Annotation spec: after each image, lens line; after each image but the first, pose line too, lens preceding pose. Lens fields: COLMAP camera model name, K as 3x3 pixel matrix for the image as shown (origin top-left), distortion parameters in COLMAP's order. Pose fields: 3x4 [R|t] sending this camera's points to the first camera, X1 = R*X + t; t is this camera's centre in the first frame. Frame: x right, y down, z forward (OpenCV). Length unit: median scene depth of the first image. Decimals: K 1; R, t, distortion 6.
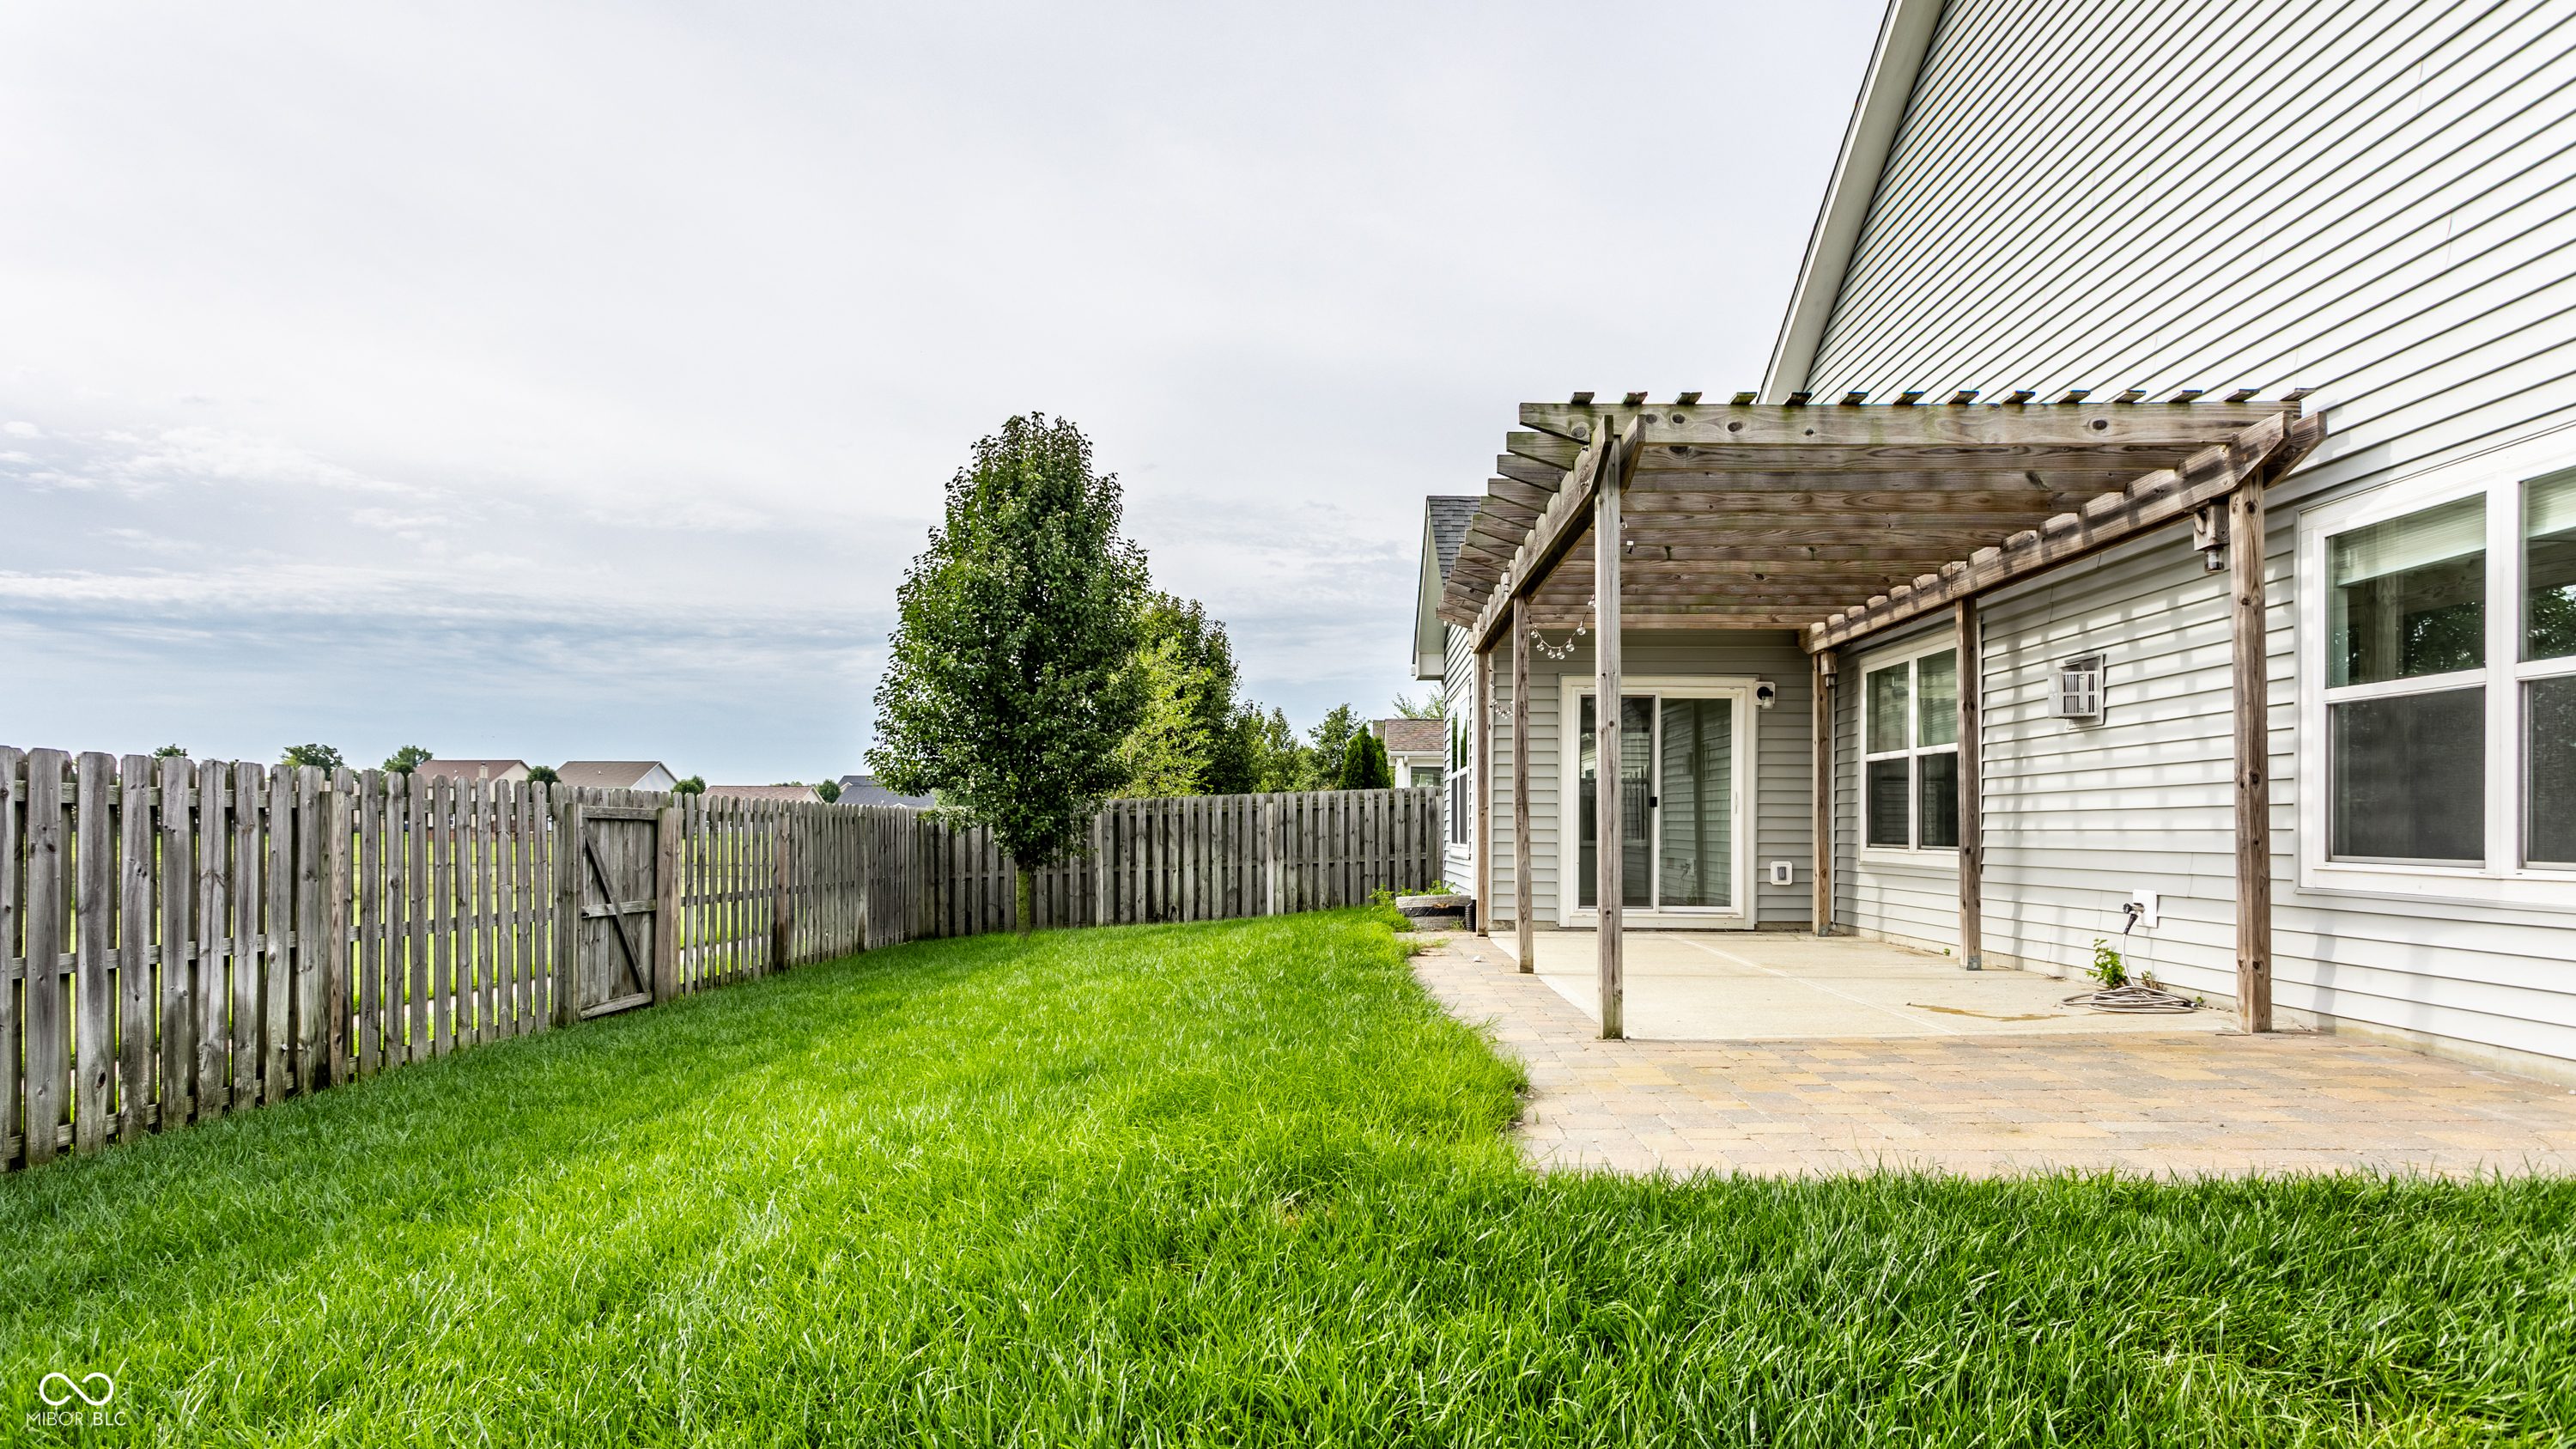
lens RADIAL K [[1264.6, 0, 1295.0], [0, 1264.6, 822.7], [0, 0, 1]] dist [-0.001985, 0.000324]
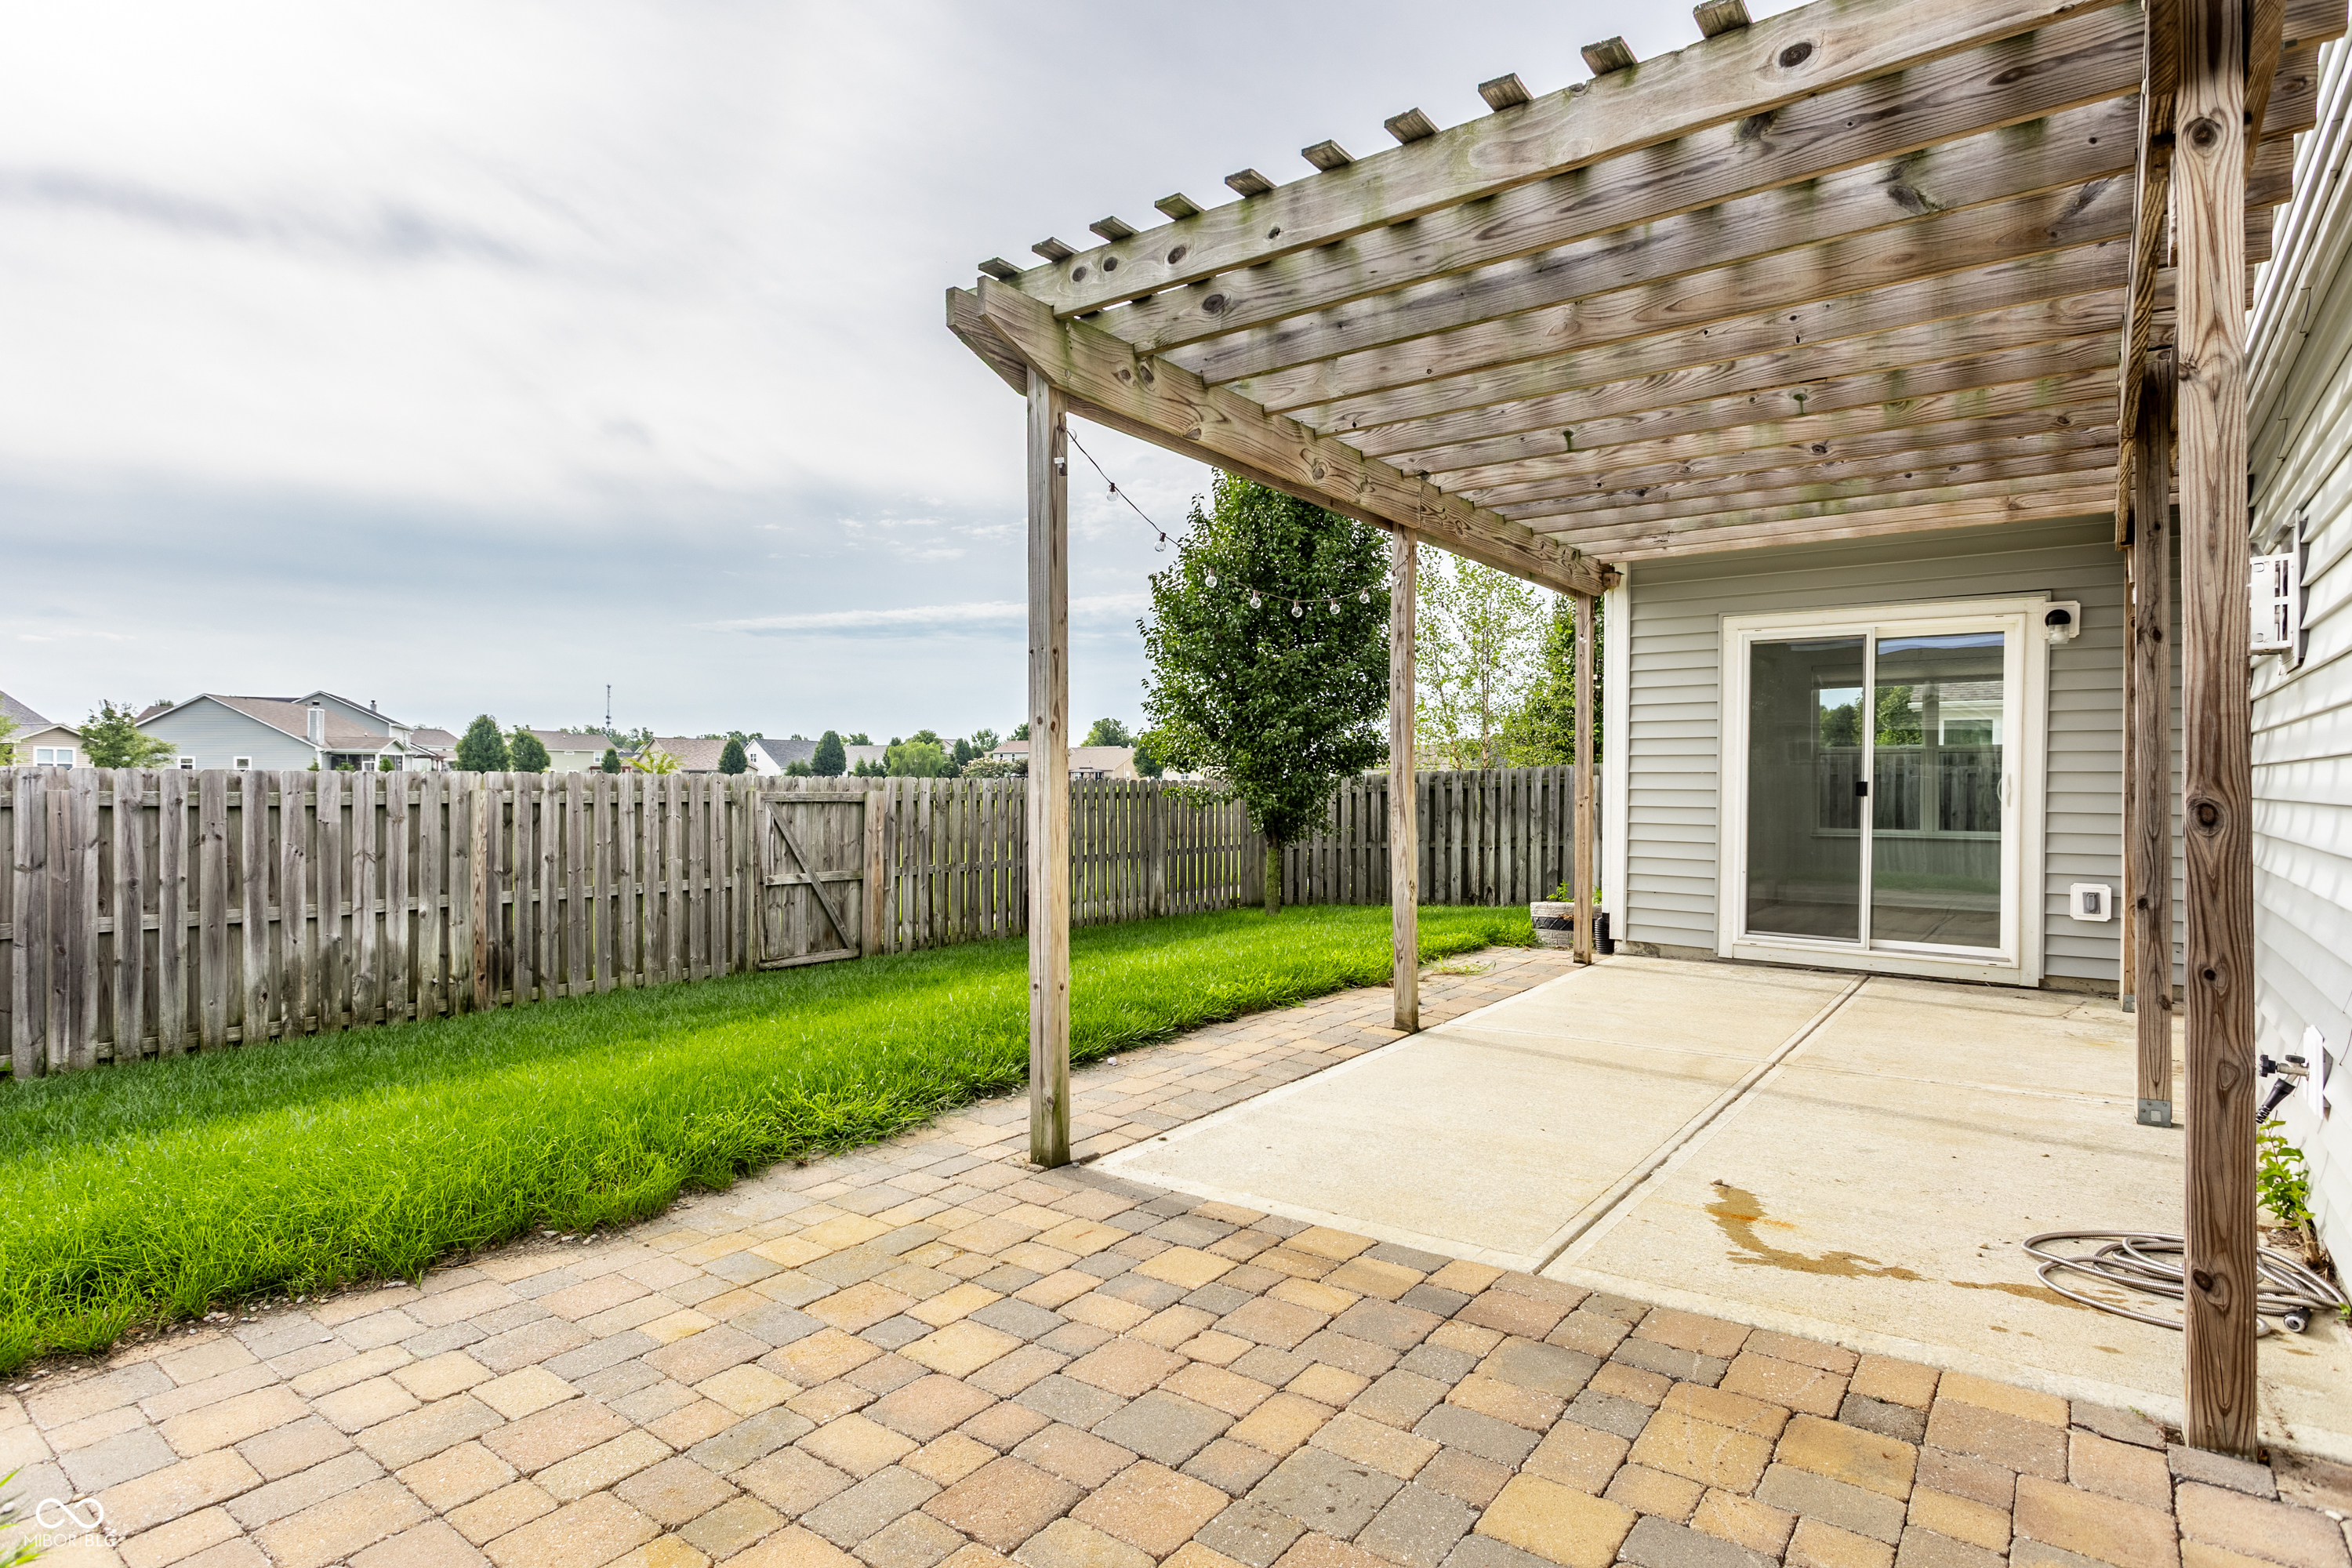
lens RADIAL K [[1193.2, 0, 1181.4], [0, 1193.2, 783.7], [0, 0, 1]] dist [-0.001844, 0.000539]
pose [[0.818588, 0.002023, -0.574377, 0.573204], [0.001456, 0.999983, 0.005597, -0.037739], [0.574379, -0.005418, 0.818572, 0.409878]]
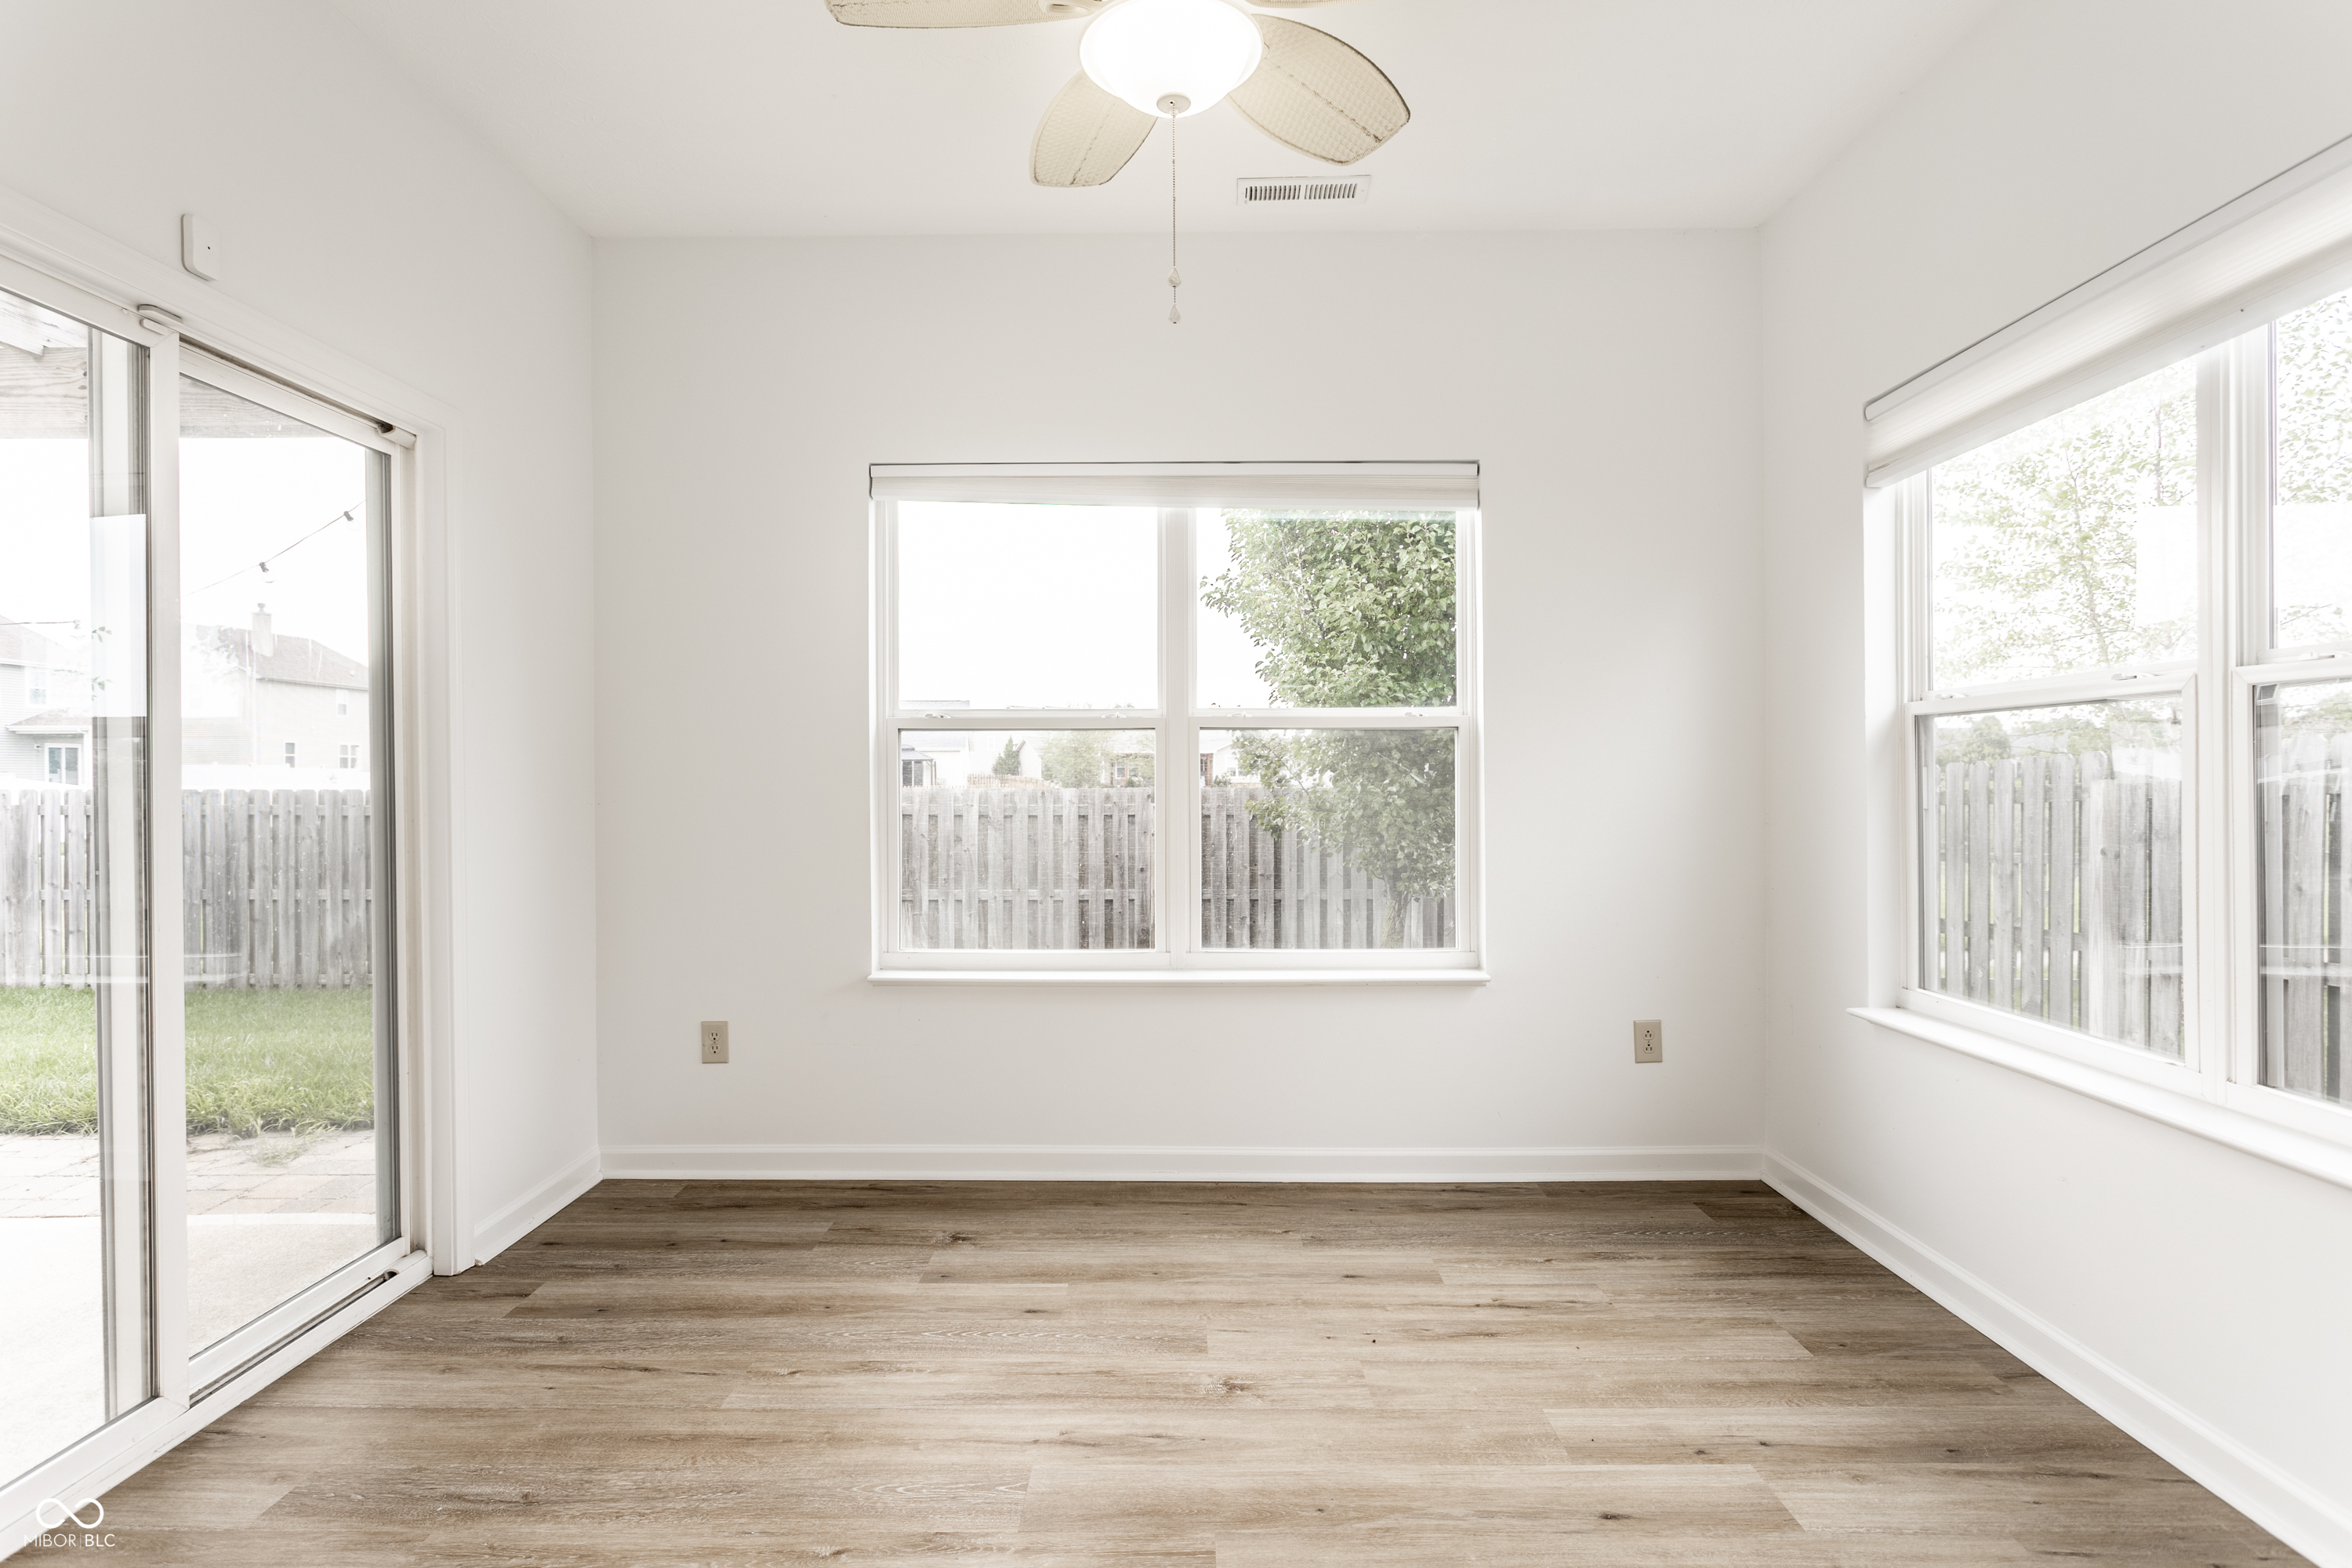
lens RADIAL K [[1174.1, 0, 1180.3], [0, 1174.1, 779.1], [0, 0, 1]] dist [-0.001708, 0.001885]
pose [[0.023365, 0.001412, -0.999726, 0.766095], [0.011457, 0.999933, 0.001680, -0.049299], [0.999661, -0.011493, 0.023347, 1.896282]]
